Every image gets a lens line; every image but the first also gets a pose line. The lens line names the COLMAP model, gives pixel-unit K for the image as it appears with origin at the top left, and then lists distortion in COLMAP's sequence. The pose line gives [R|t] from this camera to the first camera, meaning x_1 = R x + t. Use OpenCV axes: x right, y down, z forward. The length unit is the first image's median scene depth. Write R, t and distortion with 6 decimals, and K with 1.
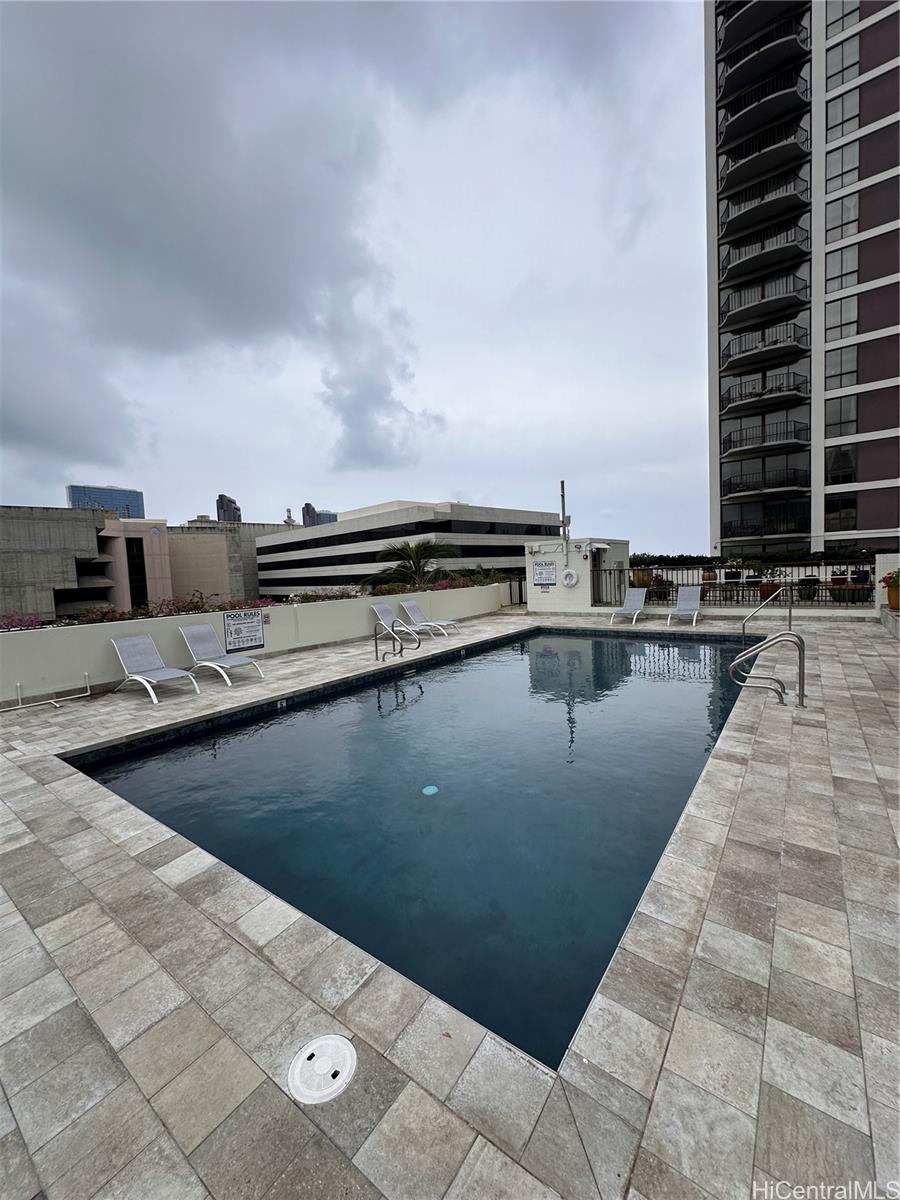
lens RADIAL K [[478.2, 0, 450.2], [0, 478.2, 600.7], [0, 0, 1]] dist [0.001189, 0.000050]
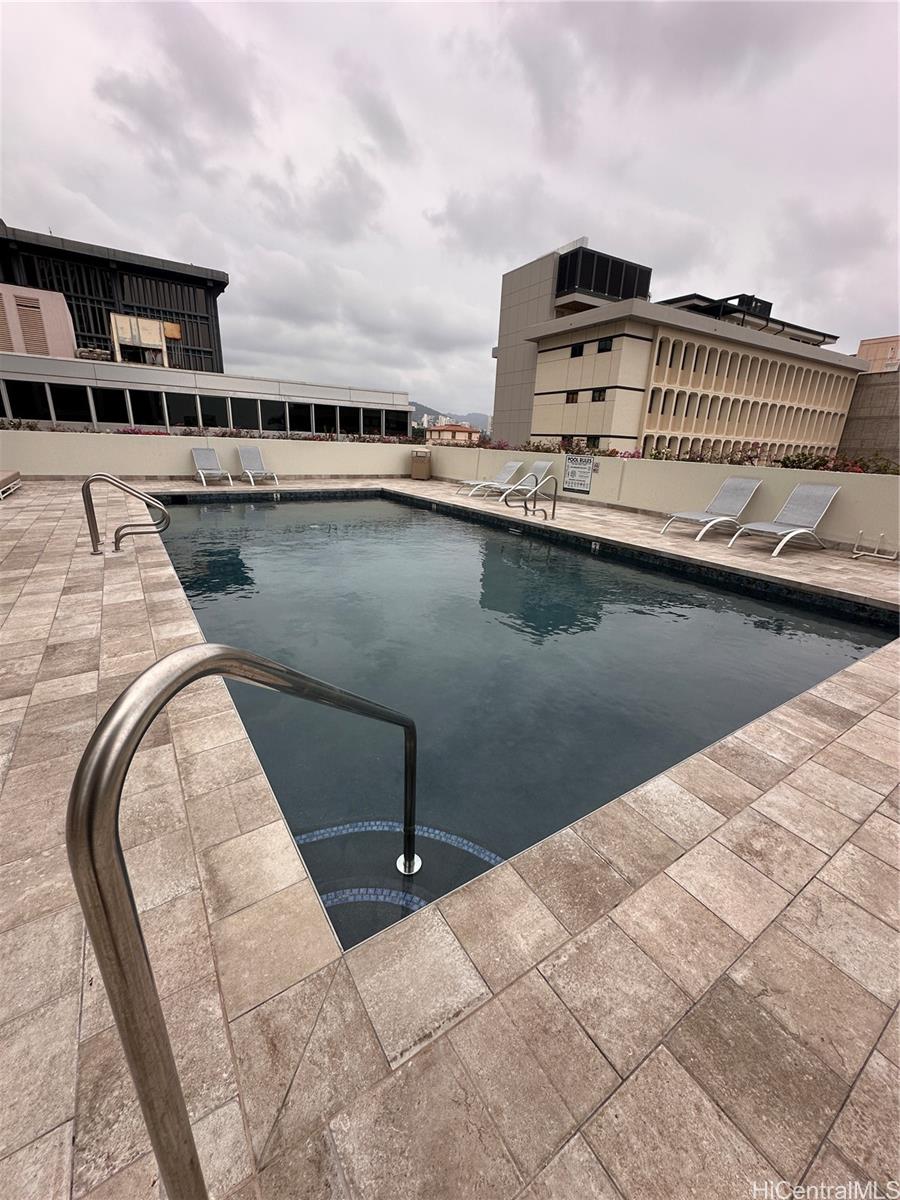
lens RADIAL K [[478.2, 0, 447.9], [0, 478.2, 597.2], [0, 0, 1]] dist [0.001189, 0.000050]
pose [[-0.343798, 0.335532, -0.877053, 0.750058], [-0.070280, 0.922171, 0.380343, -0.076807], [0.936410, 0.192400, -0.293459, 1.069605]]
